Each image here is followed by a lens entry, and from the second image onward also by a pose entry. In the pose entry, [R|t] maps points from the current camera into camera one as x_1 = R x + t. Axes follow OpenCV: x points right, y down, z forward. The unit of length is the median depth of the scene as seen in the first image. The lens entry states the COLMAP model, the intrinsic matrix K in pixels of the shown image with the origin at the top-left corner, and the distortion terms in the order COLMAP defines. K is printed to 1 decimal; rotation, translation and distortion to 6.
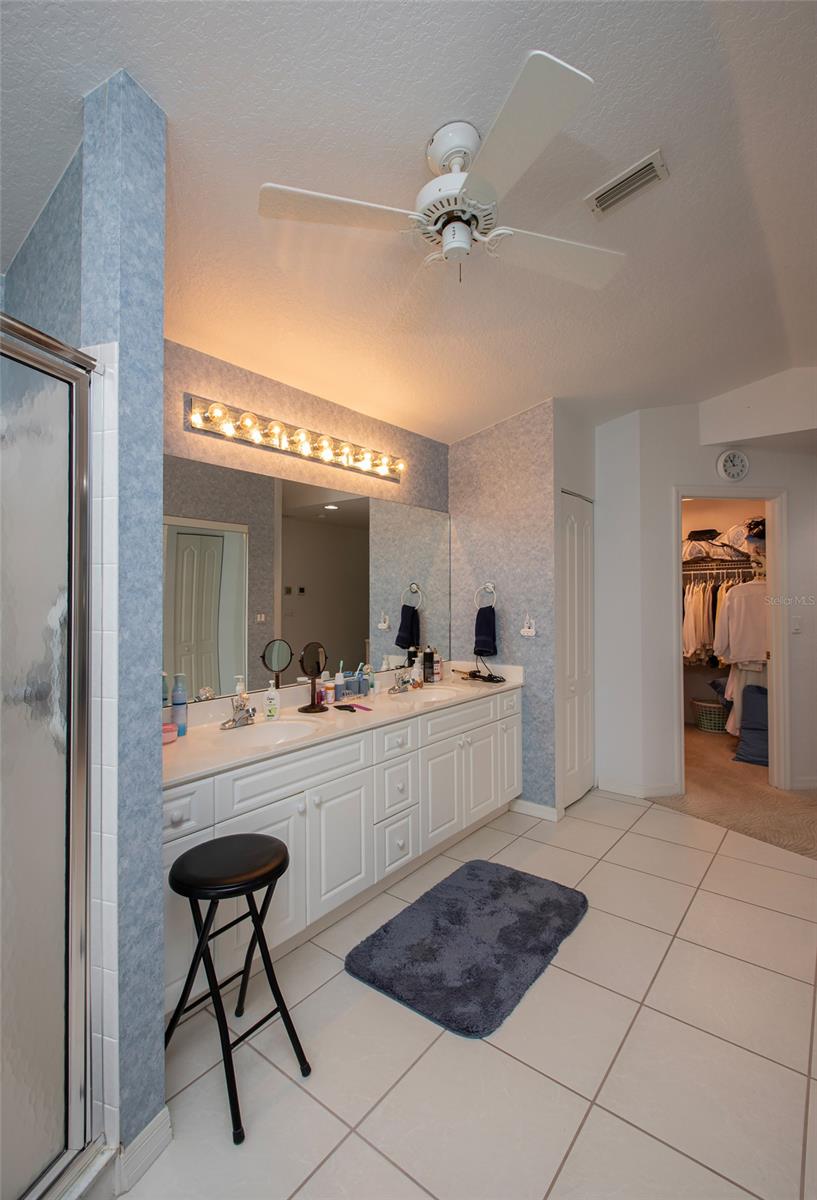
lens RADIAL K [[552.6, 0, 408.5], [0, 552.6, 600.0], [0, 0, 1]] dist [-0.000106, 0.015750]
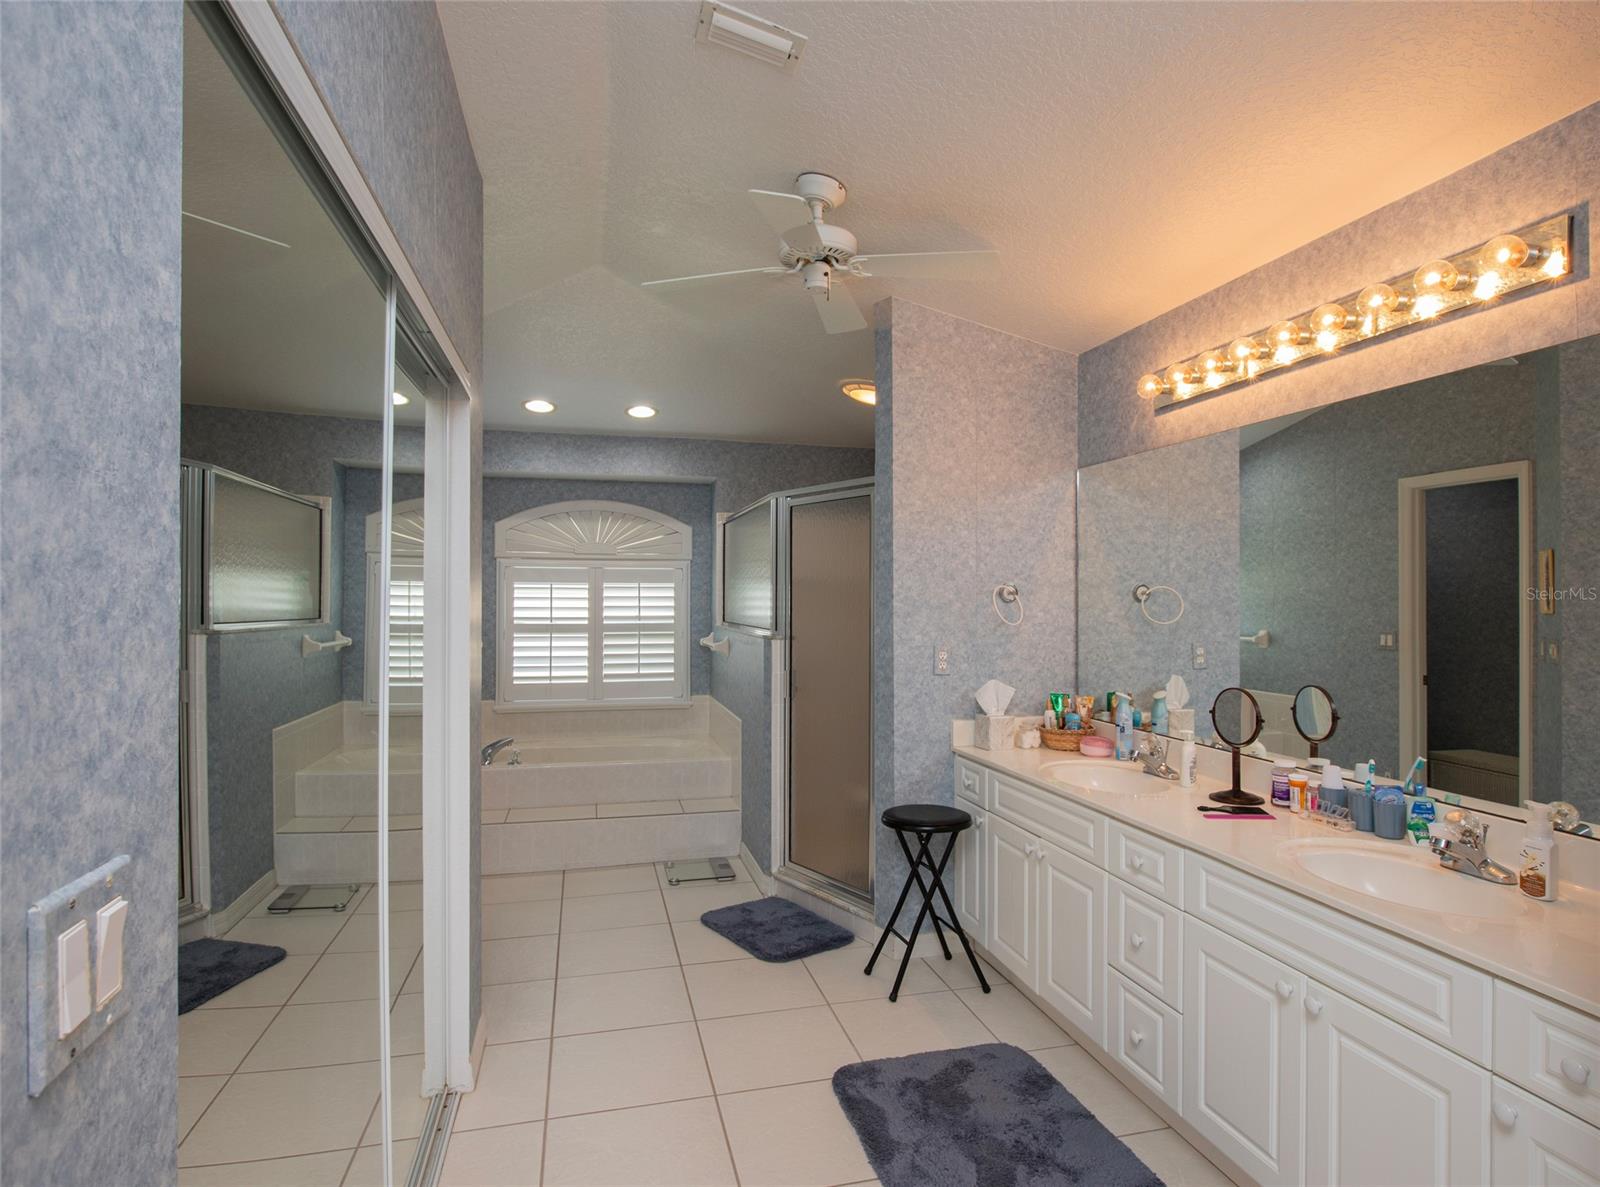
lens RADIAL K [[864.8, 0, 800.0], [0, 864.8, 593.5], [0, 0, 1]] dist [-0.000478, -0.000198]
pose [[-0.610575, 0.004355, -0.791947, 0.880559], [0.004062, 0.999989, 0.002367, -0.031374], [0.791948, -0.001771, -0.610586, 1.214787]]
